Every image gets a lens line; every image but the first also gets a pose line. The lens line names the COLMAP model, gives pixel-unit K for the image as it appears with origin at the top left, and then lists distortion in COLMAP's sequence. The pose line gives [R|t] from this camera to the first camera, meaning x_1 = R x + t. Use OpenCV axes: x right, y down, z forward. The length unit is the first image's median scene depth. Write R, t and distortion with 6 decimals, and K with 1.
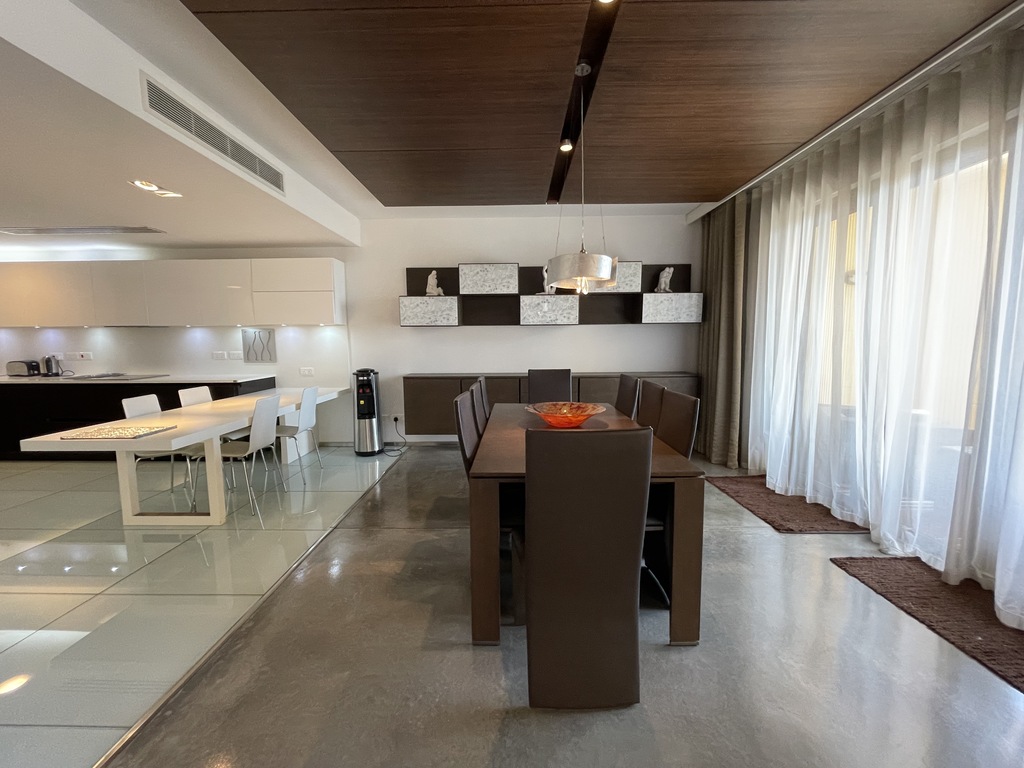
lens RADIAL K [[412.8, 0, 510.7], [0, 412.8, 376.4], [0, 0, 1]] dist [-0.000369, 0.000418]
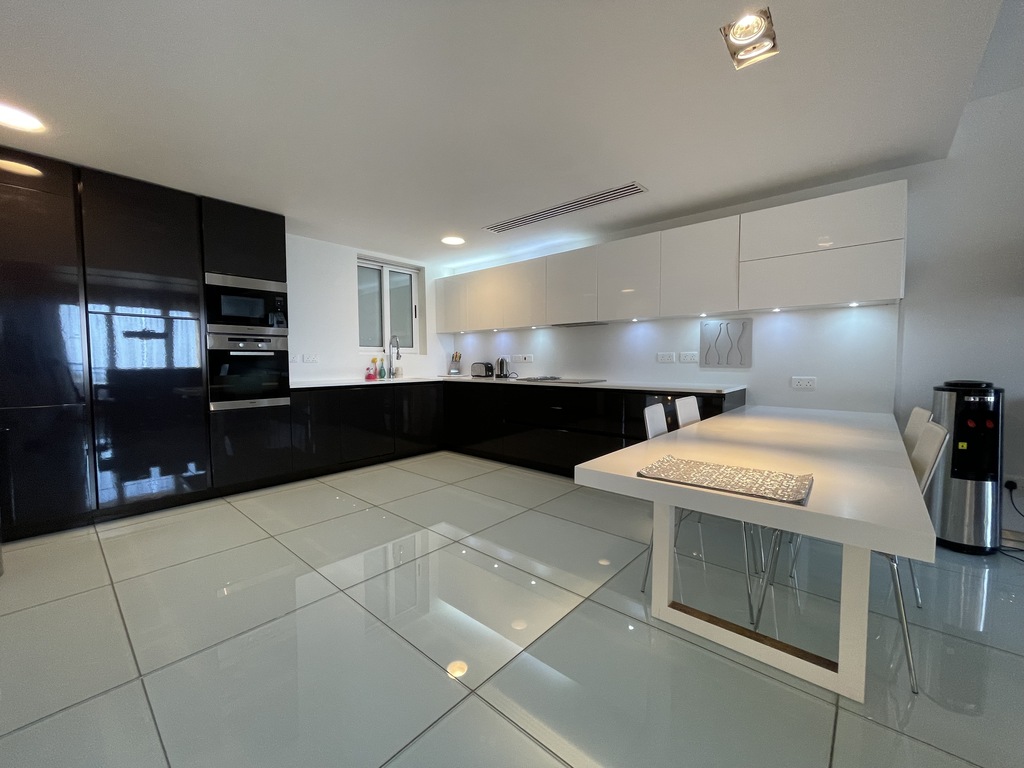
lens RADIAL K [[412.8, 0, 507.8], [0, 412.8, 381.8], [0, 0, 1]] dist [-0.000369, 0.000418]
pose [[0.759526, 0.036088, -0.649475, -0.440356], [-0.059835, 0.998103, -0.014514, 0.023587], [0.647719, 0.049885, 0.760244, 0.236635]]
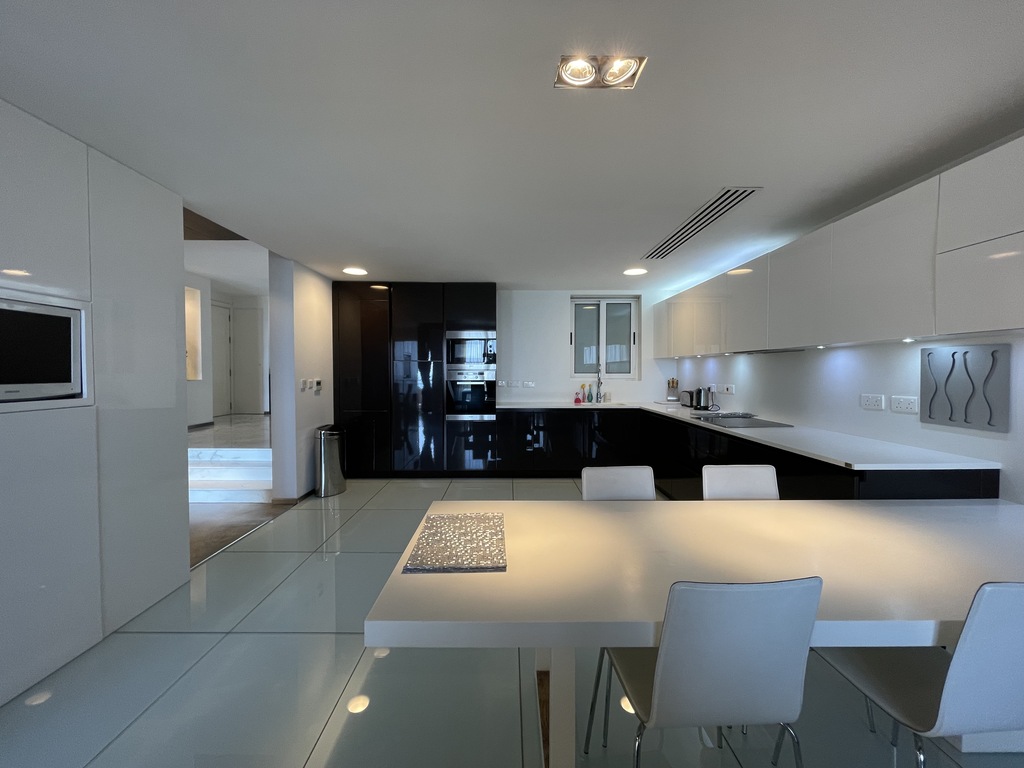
lens RADIAL K [[412.8, 0, 514.2], [0, 412.8, 381.7], [0, 0, 1]] dist [-0.000369, 0.000418]
pose [[0.026913, 0.032624, -0.999105, -0.216019], [-0.092947, 0.995219, 0.029993, -0.050443], [0.995307, 0.092057, 0.029816, 0.556920]]
